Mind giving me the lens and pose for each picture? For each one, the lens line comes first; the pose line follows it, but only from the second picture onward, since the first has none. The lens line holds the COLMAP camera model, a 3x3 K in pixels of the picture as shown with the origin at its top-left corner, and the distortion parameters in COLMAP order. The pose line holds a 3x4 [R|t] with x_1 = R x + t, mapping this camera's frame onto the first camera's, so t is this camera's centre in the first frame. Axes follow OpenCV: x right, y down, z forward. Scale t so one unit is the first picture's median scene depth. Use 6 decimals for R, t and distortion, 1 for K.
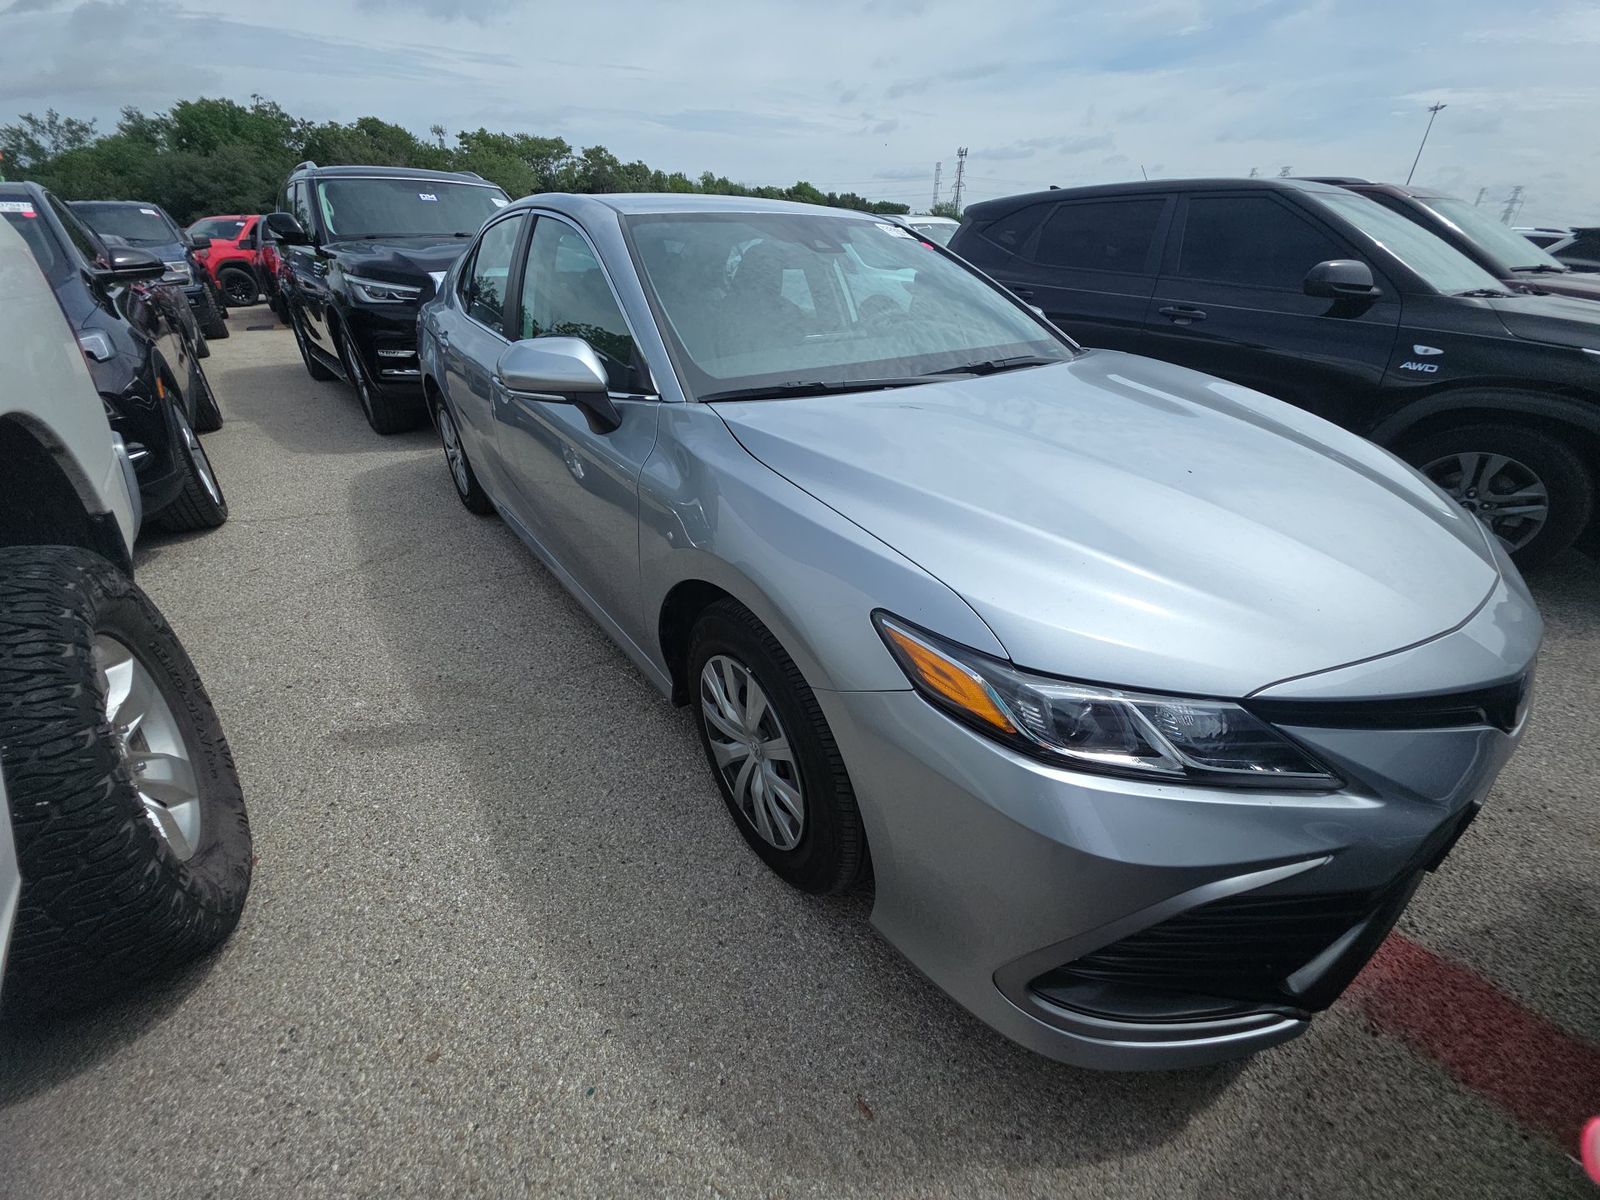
lens RADIAL K [[645.5, 0, 809.2], [0, 645.5, 596.9], [0, 0, 1]] dist [0.018822, -0.011692]
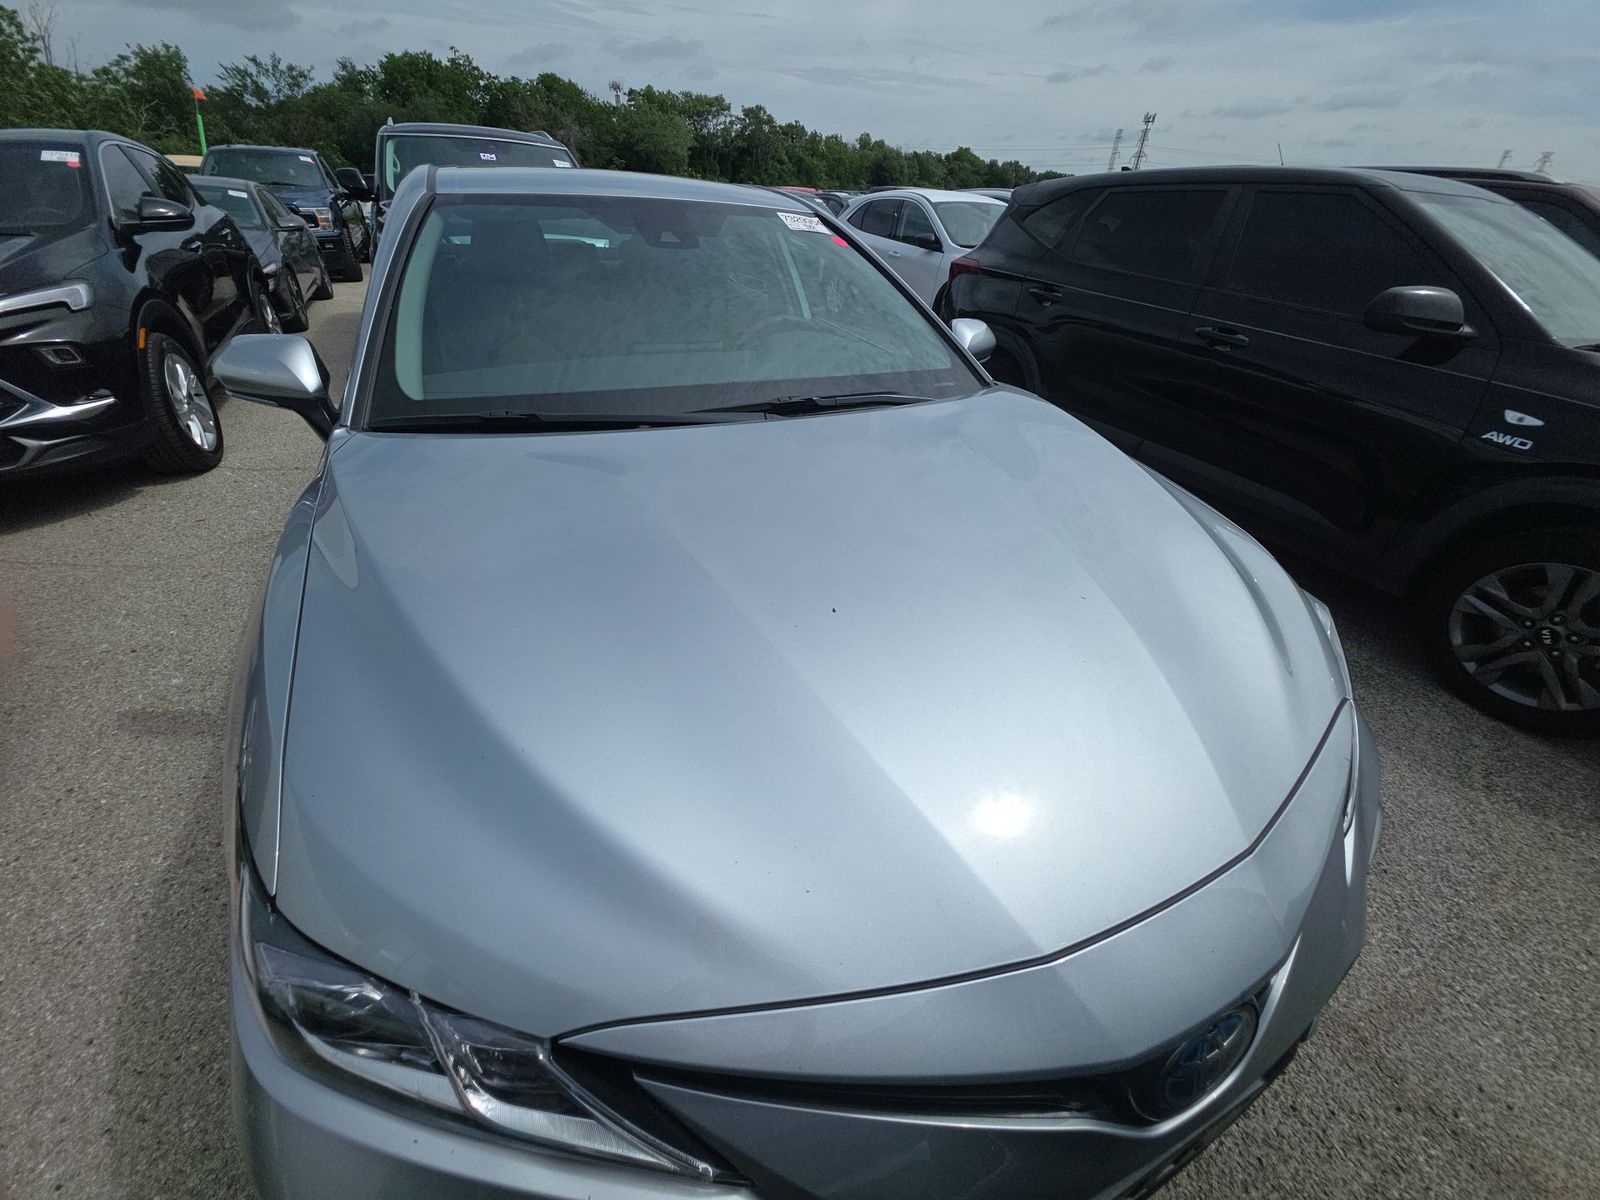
lens RADIAL K [[645.5, 0, 799.2], [0, 645.5, 600.9], [0, 0, 1]] dist [0.018822, -0.011692]
pose [[0.977359, 0.139947, -0.158695, 0.173544], [-0.132975, 0.989659, 0.053783, -0.062130], [0.164580, -0.031463, 0.985862, 0.077430]]
